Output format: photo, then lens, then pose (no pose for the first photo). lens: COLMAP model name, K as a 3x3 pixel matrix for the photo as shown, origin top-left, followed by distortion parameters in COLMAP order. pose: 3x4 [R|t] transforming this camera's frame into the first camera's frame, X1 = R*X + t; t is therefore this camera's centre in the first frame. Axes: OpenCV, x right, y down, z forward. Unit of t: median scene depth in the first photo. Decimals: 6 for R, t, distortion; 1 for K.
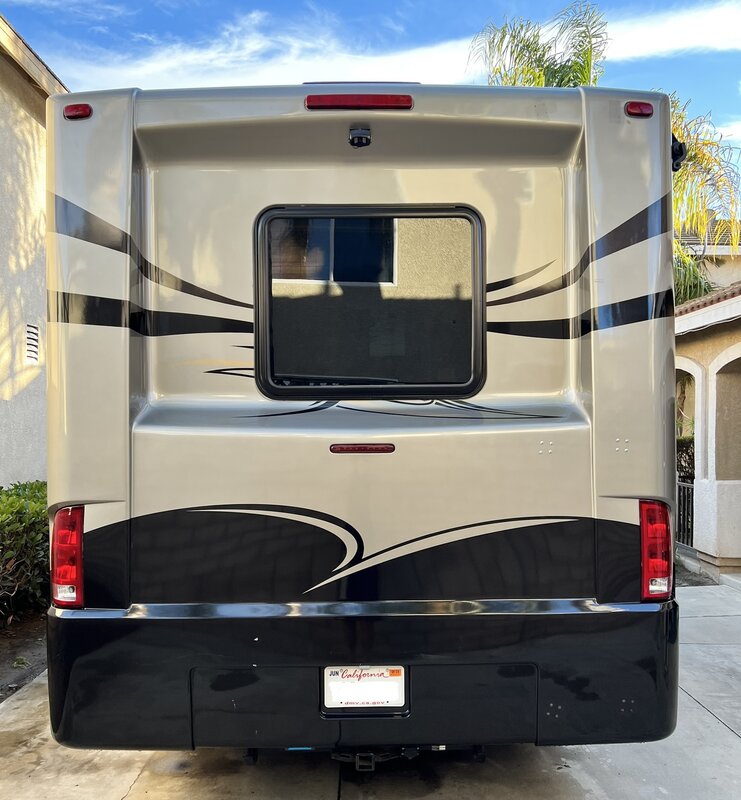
lens RADIAL K [[732.5, 0, 372.7], [0, 732.5, 427.0], [0, 0, 1]] dist [0.028582, 0.000000]
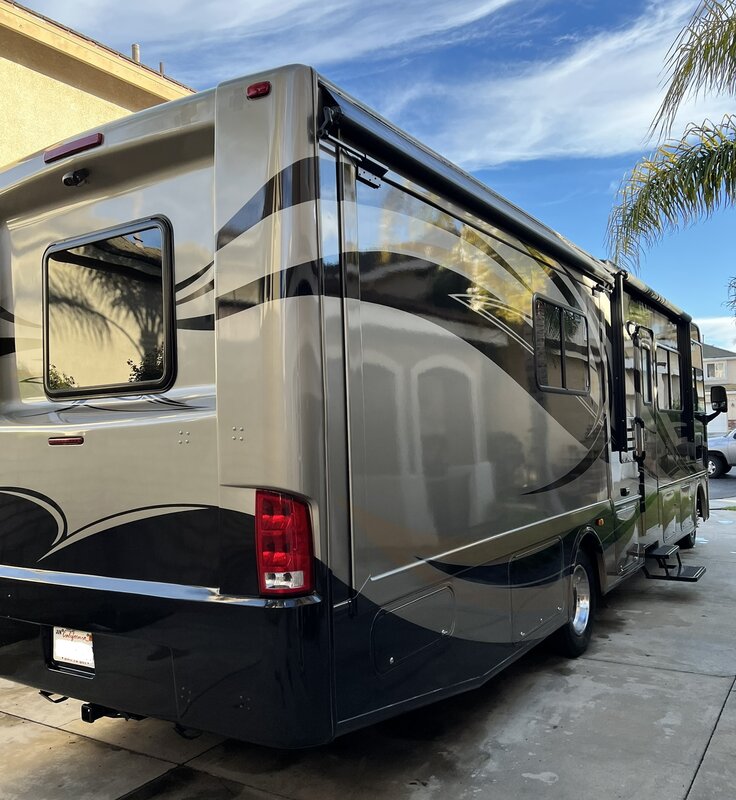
lens RADIAL K [[732.5, 0, 368.6], [0, 732.5, 400.1], [0, 0, 1]] dist [0.028582, 0.000000]
pose [[0.838580, -0.045045, -0.542913, 1.017116], [0.033093, 0.998947, -0.031767, 0.016975], [0.543773, 0.008672, 0.839188, 0.270706]]
